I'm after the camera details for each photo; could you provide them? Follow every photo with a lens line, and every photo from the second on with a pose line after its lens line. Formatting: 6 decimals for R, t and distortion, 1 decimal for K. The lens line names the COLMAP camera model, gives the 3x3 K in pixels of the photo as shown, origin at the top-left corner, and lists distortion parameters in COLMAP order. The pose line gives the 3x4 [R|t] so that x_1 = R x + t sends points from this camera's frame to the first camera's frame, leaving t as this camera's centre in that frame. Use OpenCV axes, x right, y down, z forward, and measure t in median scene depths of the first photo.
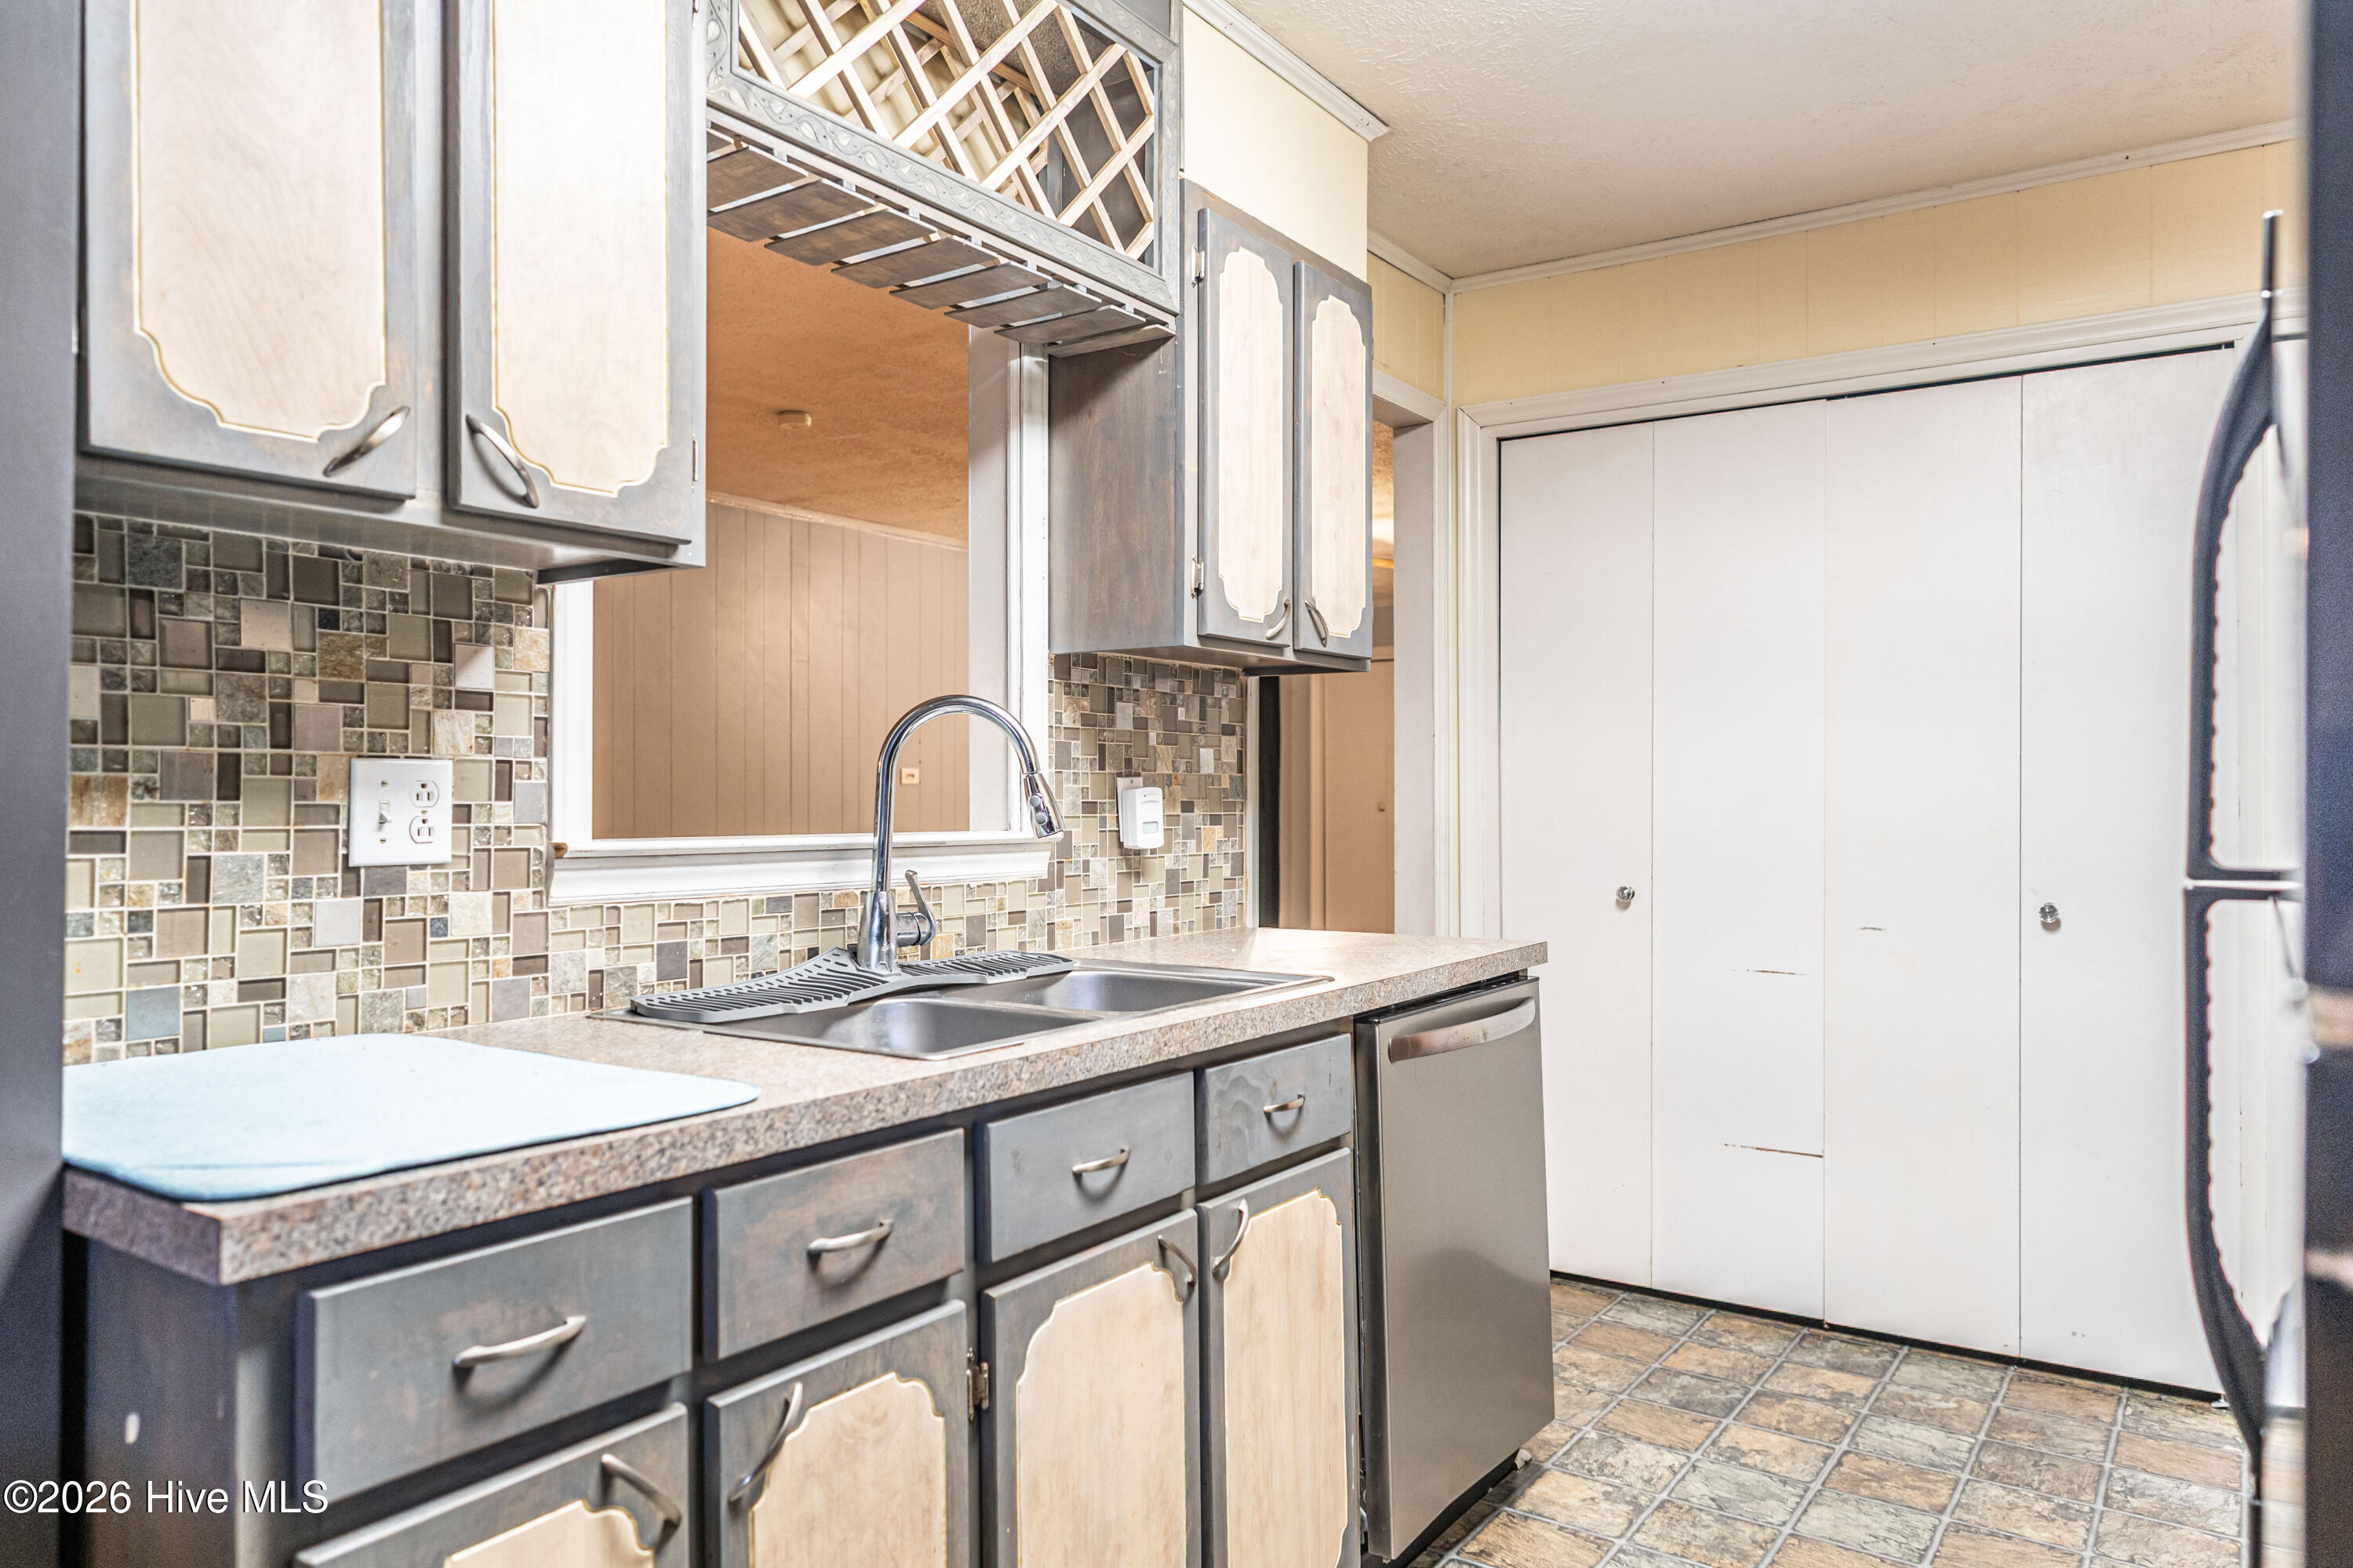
lens RADIAL K [[1604.6, 0, 1161.4], [0, 1604.6, 777.3], [0, 0, 1]] dist [0.005147, 0.002783]
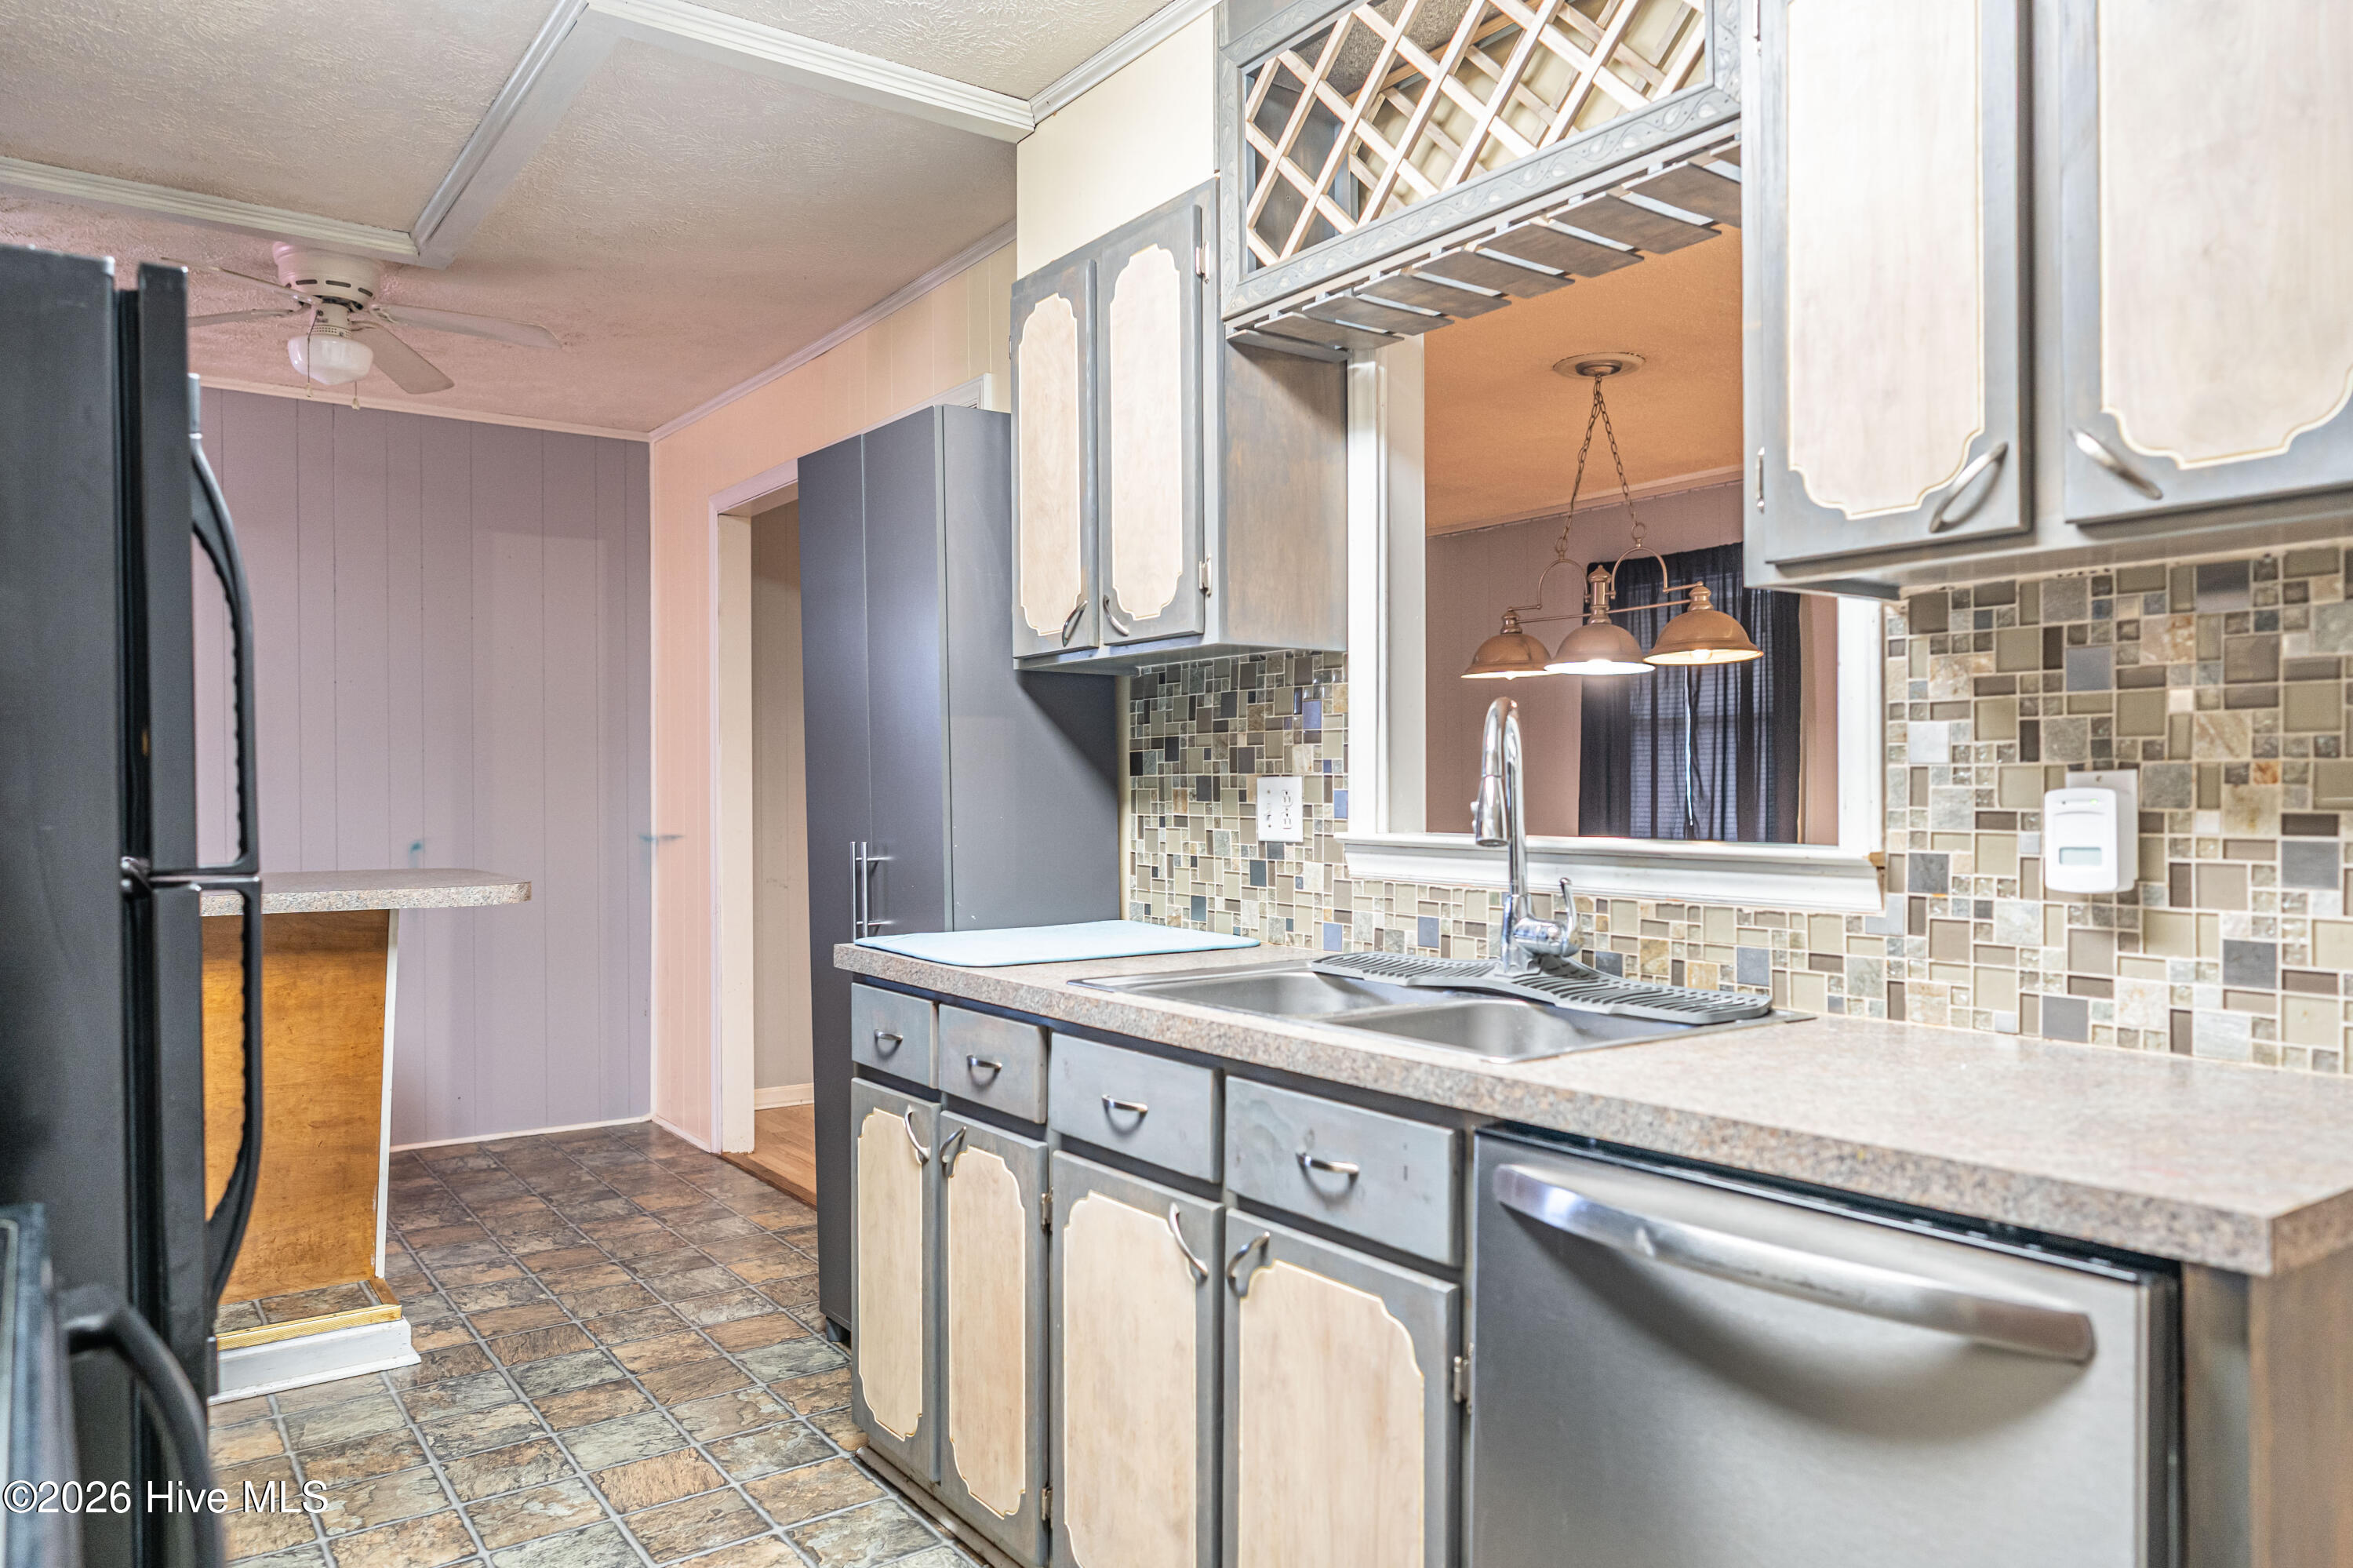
lens RADIAL K [[1565.4, 0, 1165.2], [0, 1565.4, 785.2], [0, 0, 1]] dist [-0.003018, 0.003776]
pose [[-0.344192, -0.003272, -0.938894, 0.990625], [0.012487, 0.999890, -0.008063, 0.008187], [0.938816, -0.014499, -0.344113, 1.342276]]
